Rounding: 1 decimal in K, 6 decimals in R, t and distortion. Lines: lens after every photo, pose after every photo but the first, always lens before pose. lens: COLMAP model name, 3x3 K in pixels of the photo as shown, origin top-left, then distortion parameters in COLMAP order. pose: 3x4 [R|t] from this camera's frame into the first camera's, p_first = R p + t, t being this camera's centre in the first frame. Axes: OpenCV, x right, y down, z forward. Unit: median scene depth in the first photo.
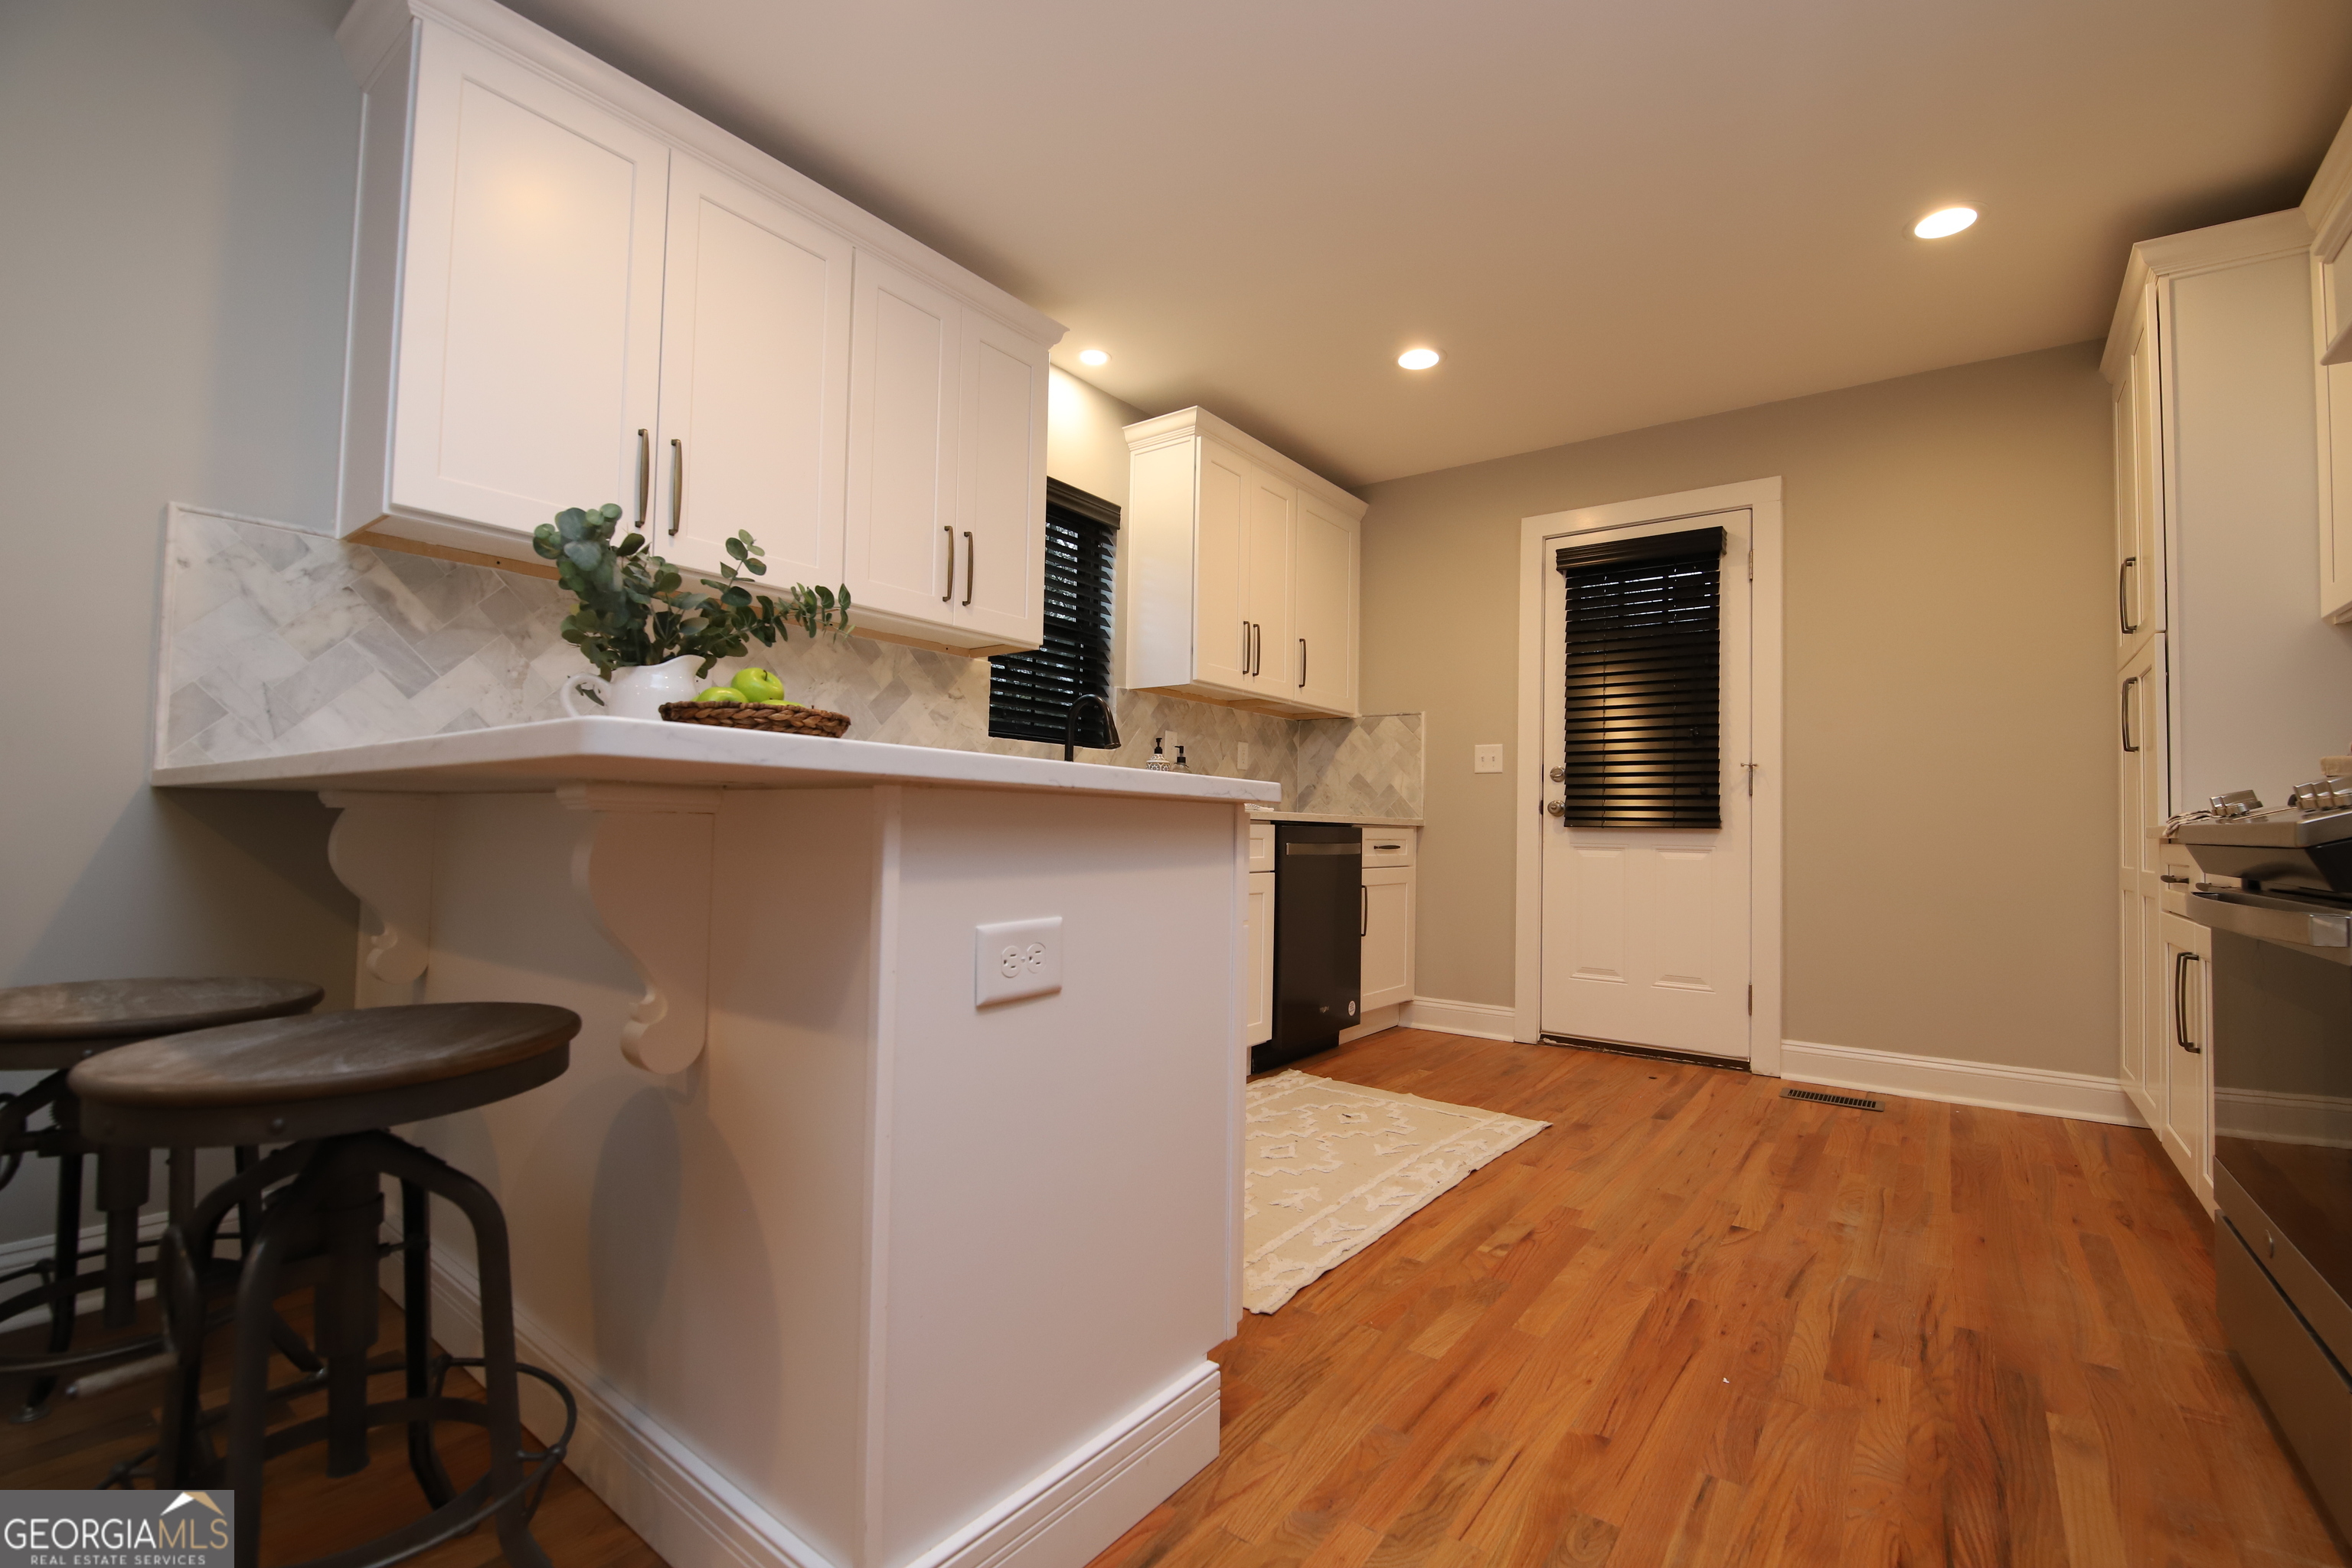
lens RADIAL K [[1017.6, 0, 1192.1], [0, 1017.6, 787.0], [0, 0, 1]] dist [0.001490, -0.011279]
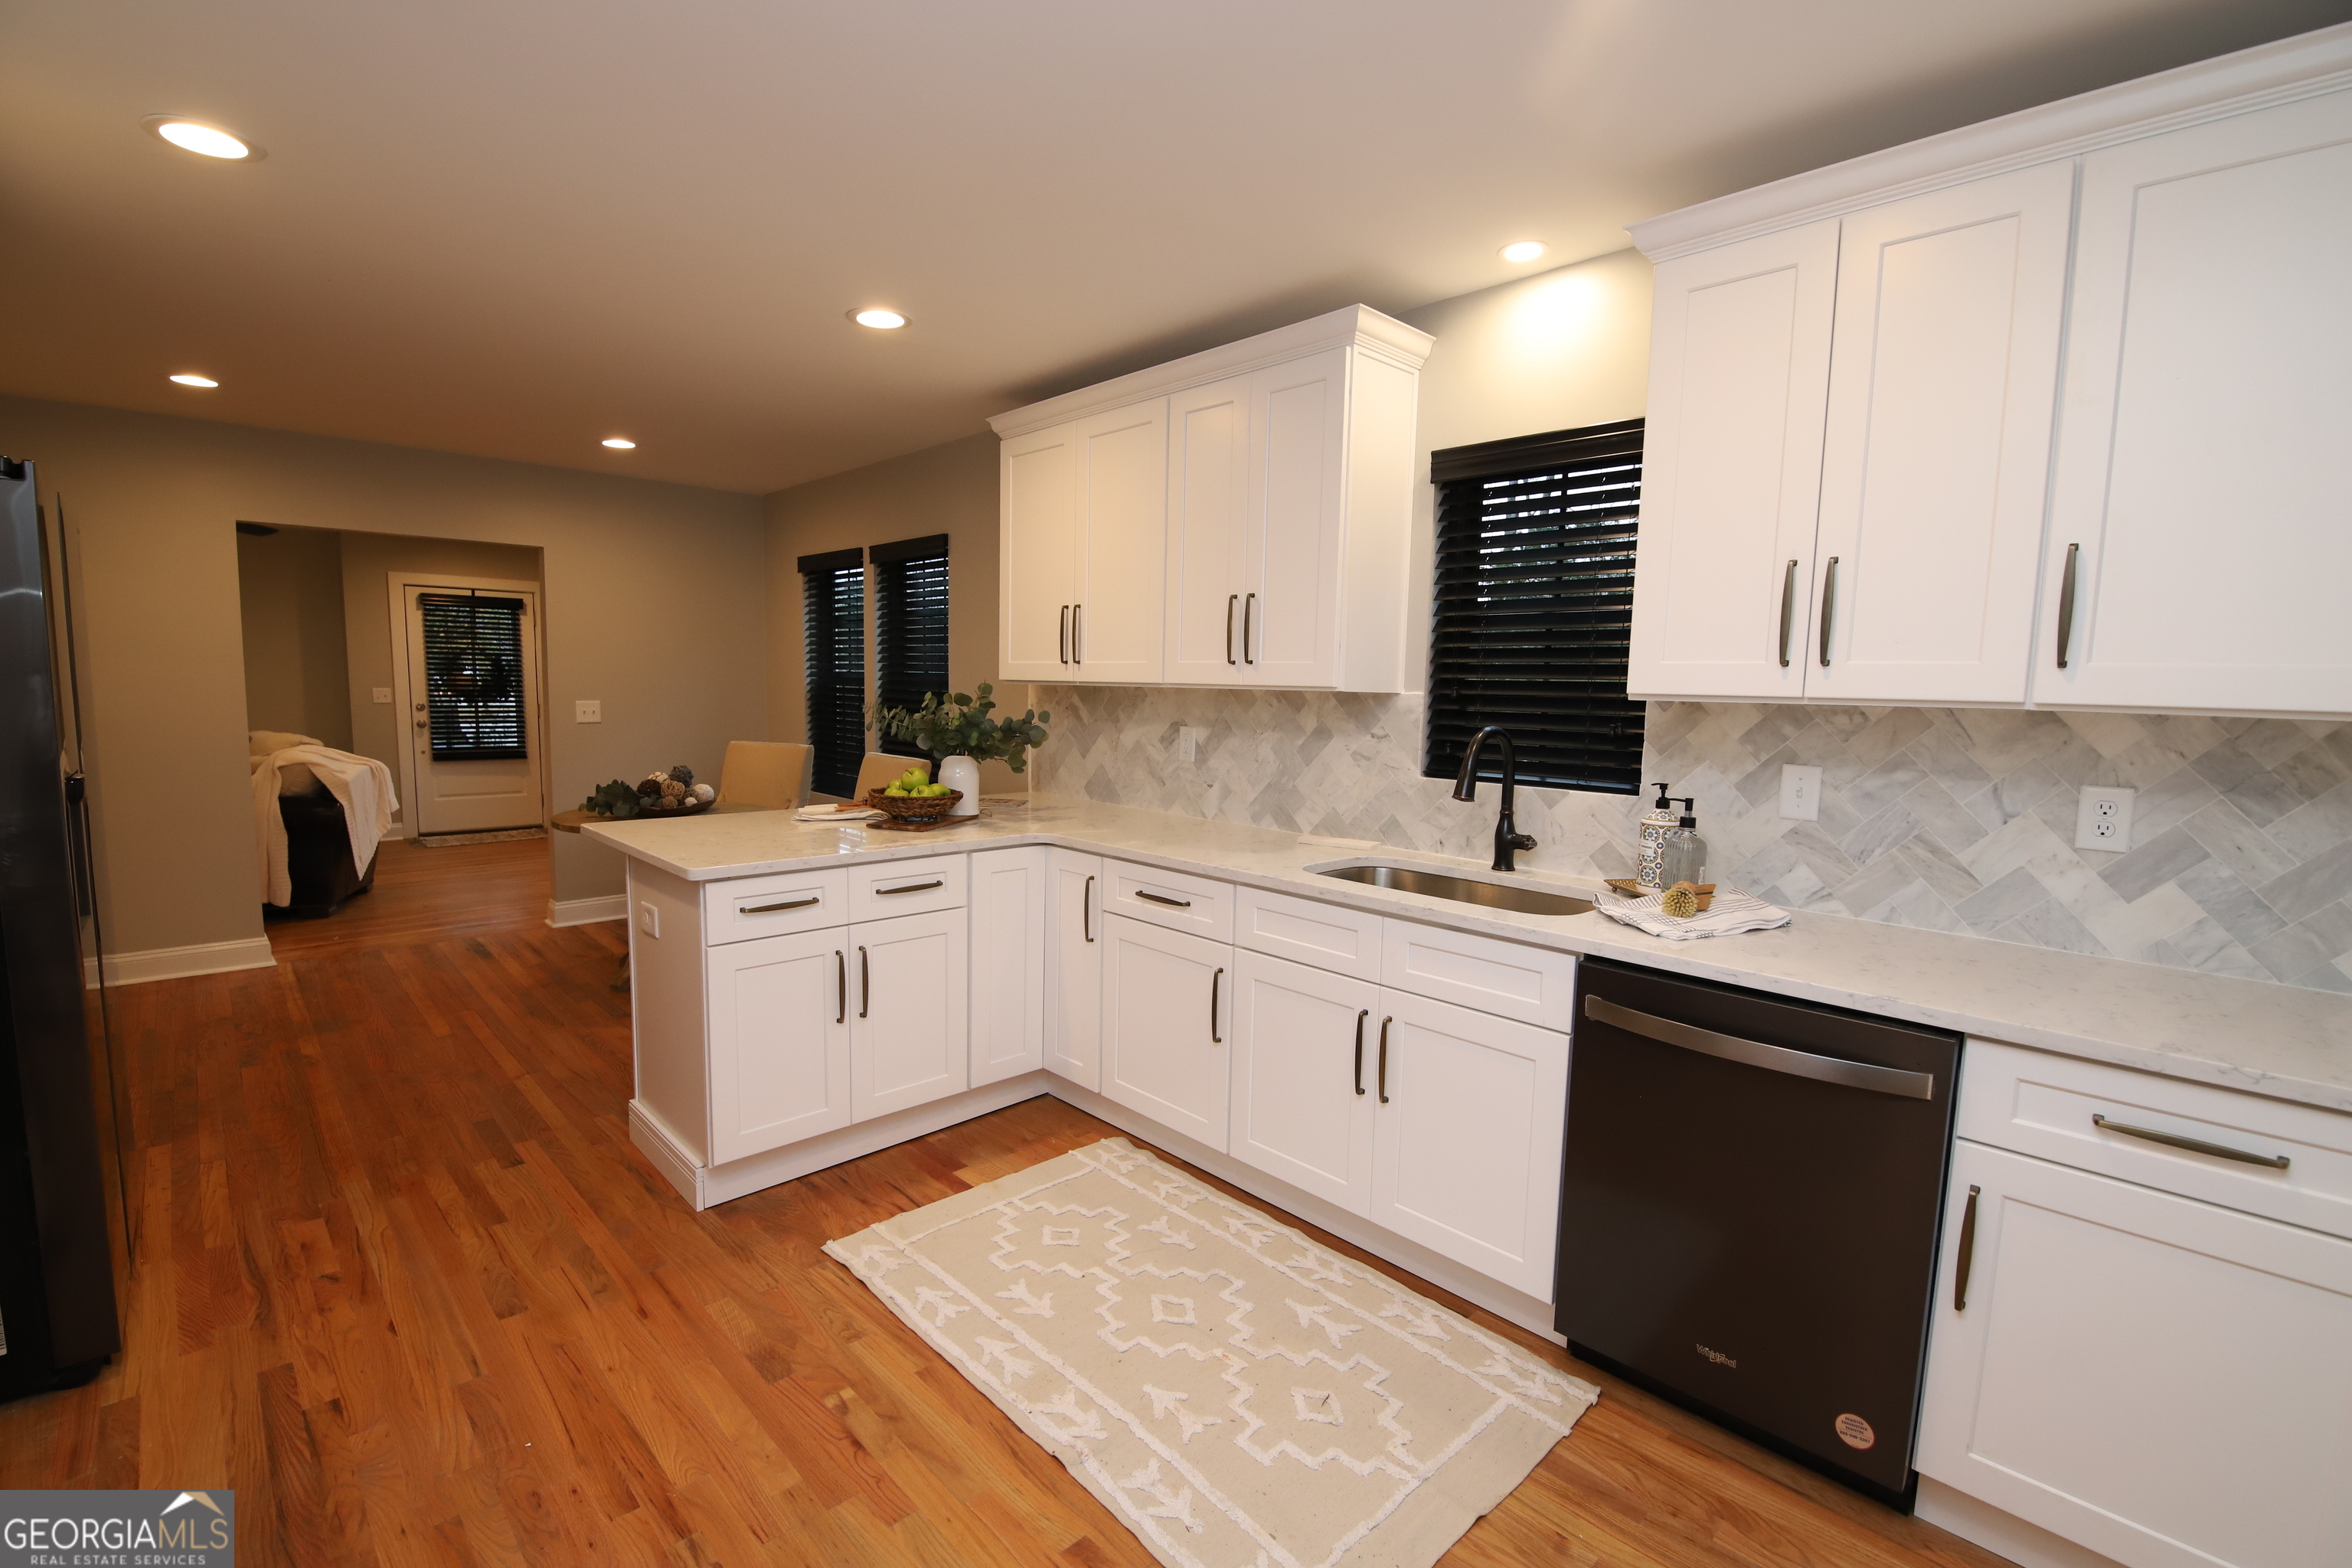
lens RADIAL K [[1023.6, 0, 1179.8], [0, 1023.6, 788.5], [0, 0, 1]] dist [0.000332, -0.009999]
pose [[-0.158671, 0.079442, -0.984130, 0.779473], [0.017595, 0.996827, 0.077630, -0.122264], [0.987175, -0.004998, -0.159565, 1.006441]]
